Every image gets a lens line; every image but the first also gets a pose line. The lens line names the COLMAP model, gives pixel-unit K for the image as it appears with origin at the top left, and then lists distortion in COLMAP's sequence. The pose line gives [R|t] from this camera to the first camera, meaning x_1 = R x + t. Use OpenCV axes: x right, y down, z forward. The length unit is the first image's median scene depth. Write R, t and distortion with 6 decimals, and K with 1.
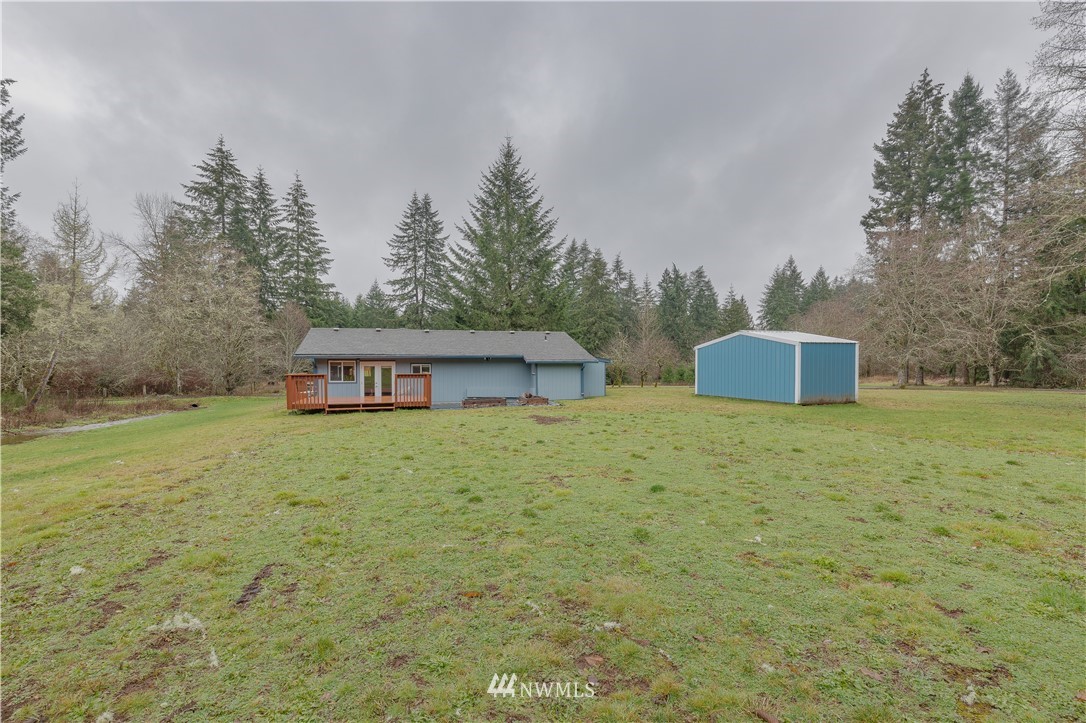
lens RADIAL K [[506.3, 0, 543.0], [0, 506.3, 361.5], [0, 0, 1]] dist [0.001354, 0.006609]
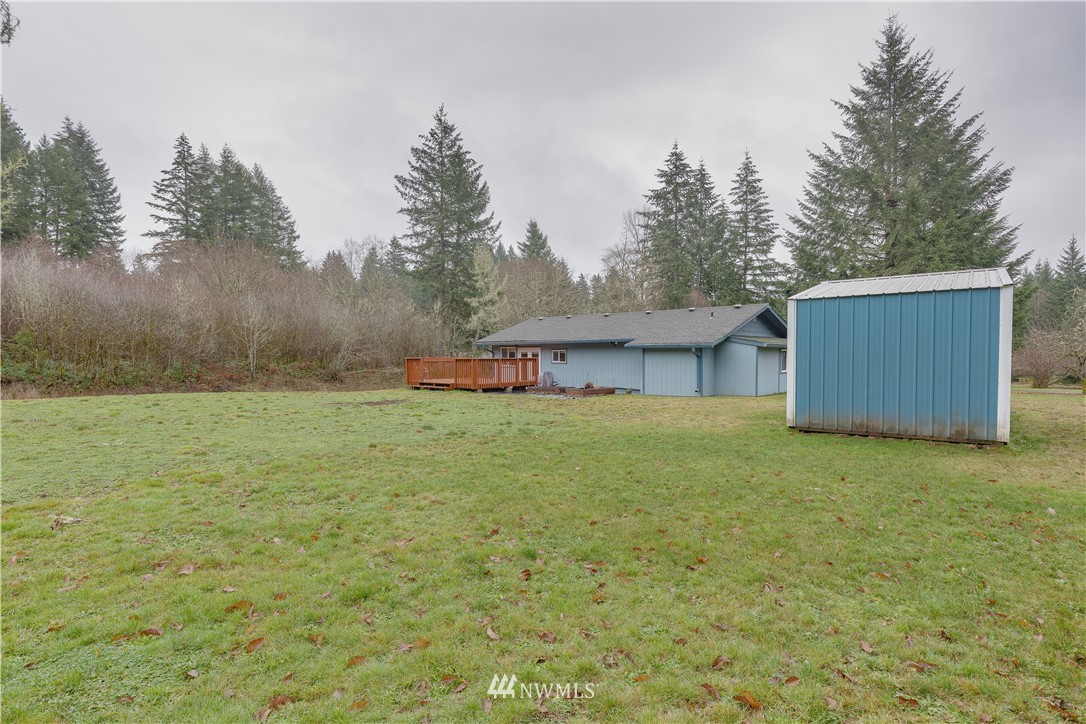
lens RADIAL K [[551.3, 0, 543.0], [0, 551.3, 362.0], [0, 0, 1]] dist [-0.001361, -0.000424]
pose [[0.515697, 0.013527, -0.856664, 0.651895], [0.006241, 0.999790, 0.019544, 0.007881], [0.856748, -0.015425, 0.515504, 0.412661]]
